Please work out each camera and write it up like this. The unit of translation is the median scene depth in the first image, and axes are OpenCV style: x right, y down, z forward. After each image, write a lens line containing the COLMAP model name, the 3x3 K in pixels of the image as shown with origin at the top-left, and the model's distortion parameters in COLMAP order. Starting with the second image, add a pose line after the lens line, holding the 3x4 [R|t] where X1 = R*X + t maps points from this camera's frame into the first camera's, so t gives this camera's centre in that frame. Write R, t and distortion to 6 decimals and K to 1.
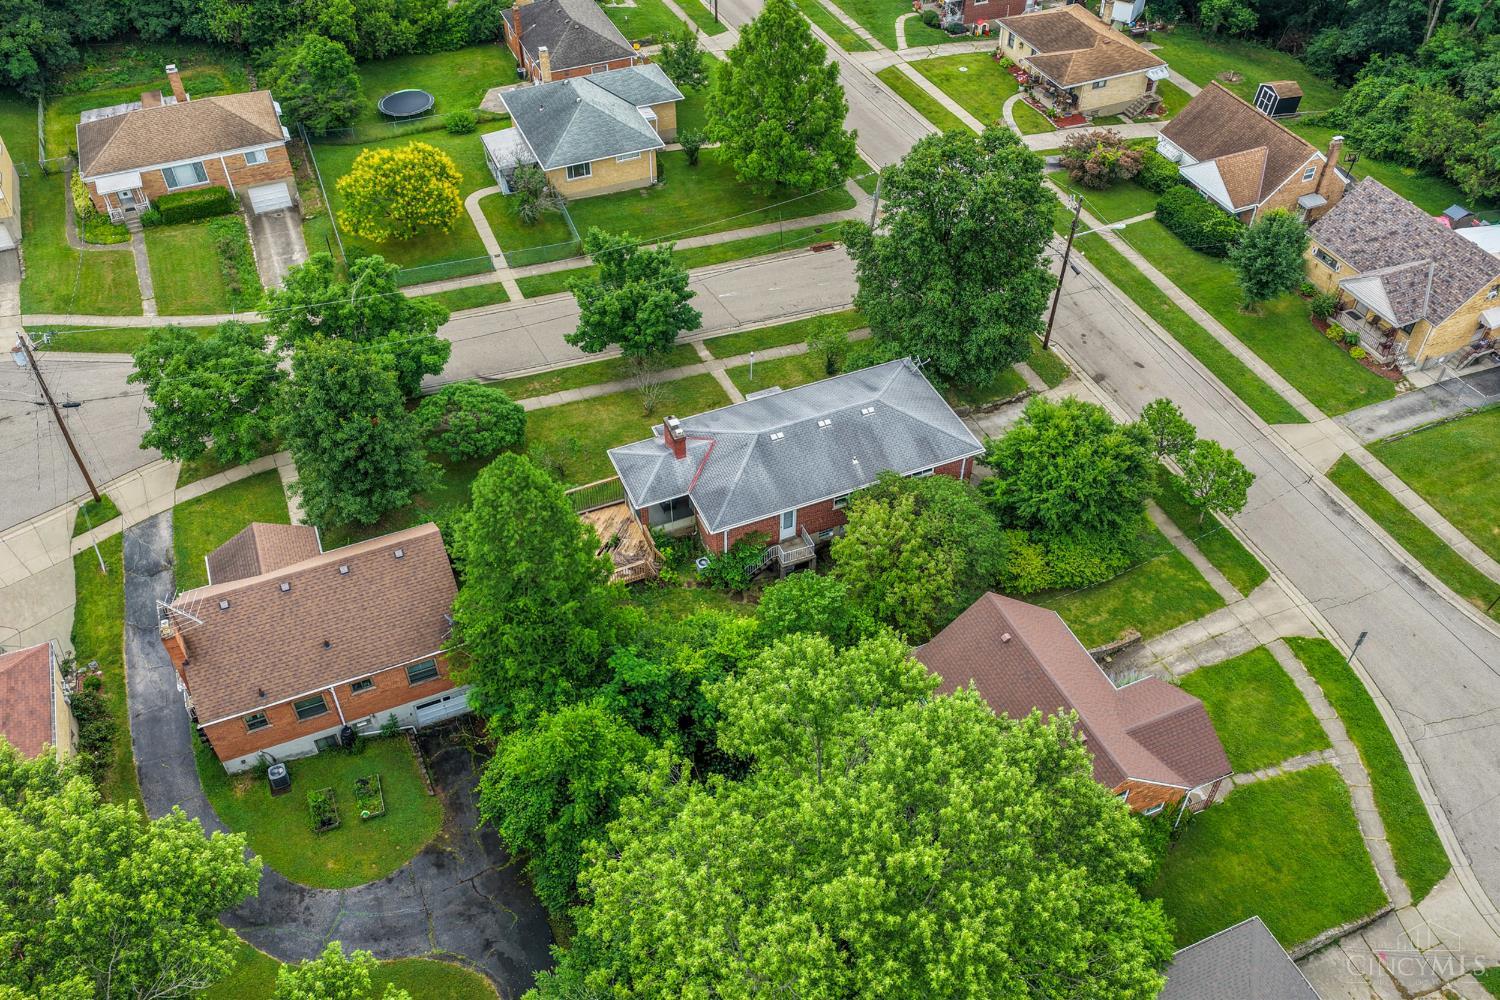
lens RADIAL K [[1242.4, 0, 750.0], [0, 1242.4, 500.0], [0, 0, 1]] dist [-0.004326, 0.009161]
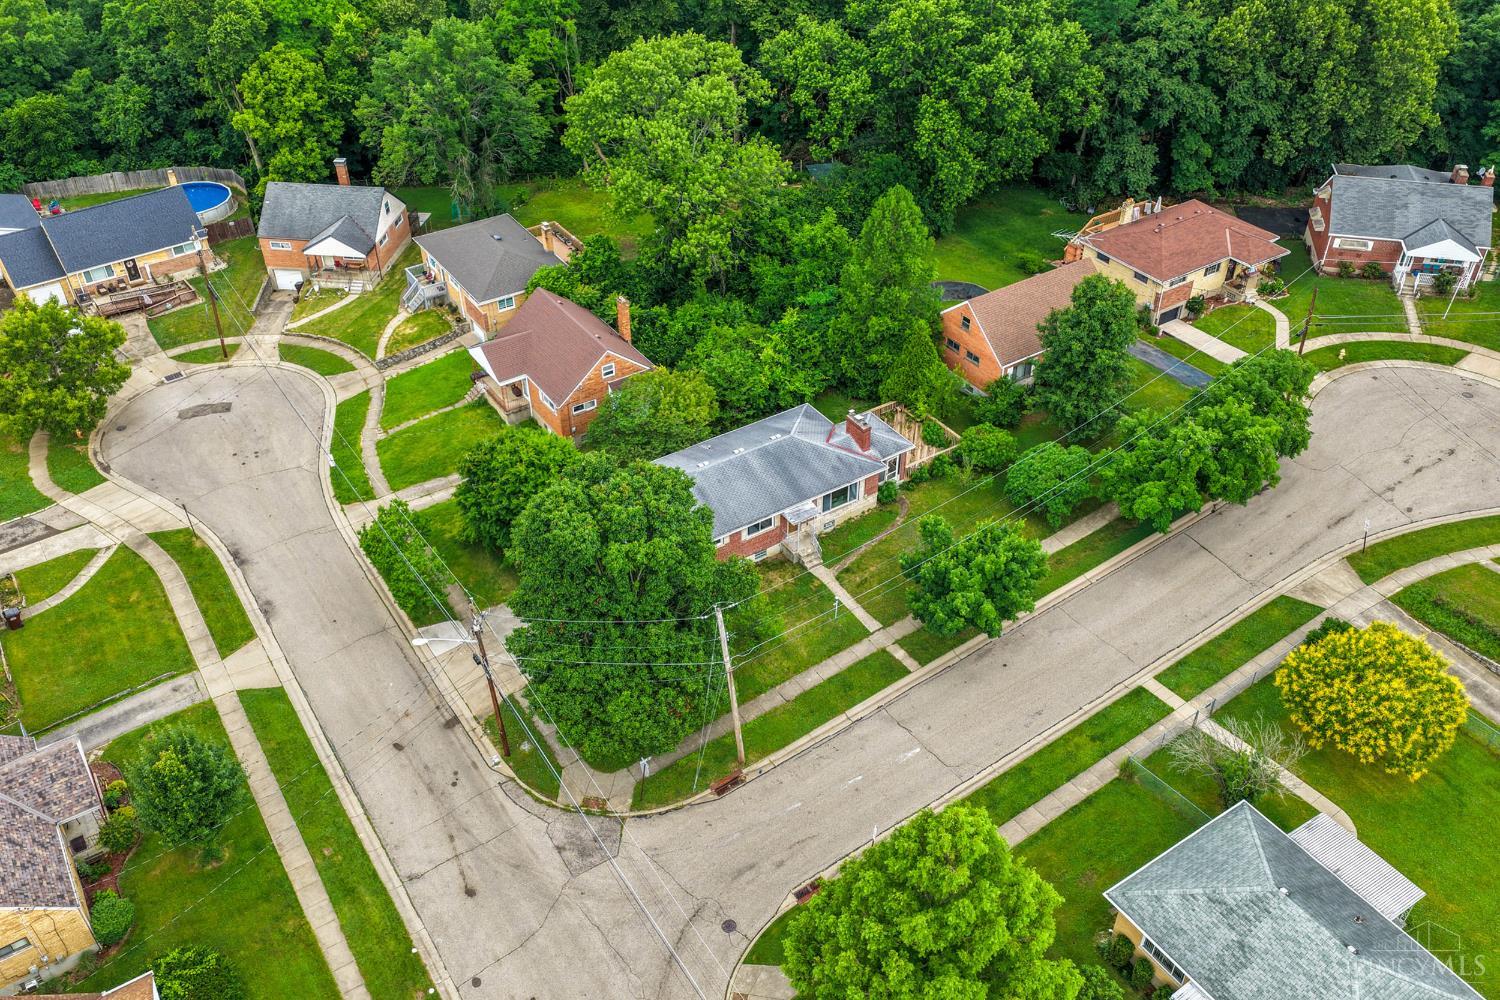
lens RADIAL K [[1242.4, 0, 750.0], [0, 1242.4, 500.0], [0, 0, 1]] dist [-0.004326, 0.009161]
pose [[-0.984320, 0.115433, -0.133375, 0.181305], [-0.118173, 0.129805, 0.984472, -1.032885], [0.130953, 0.984797, -0.114128, 1.012632]]
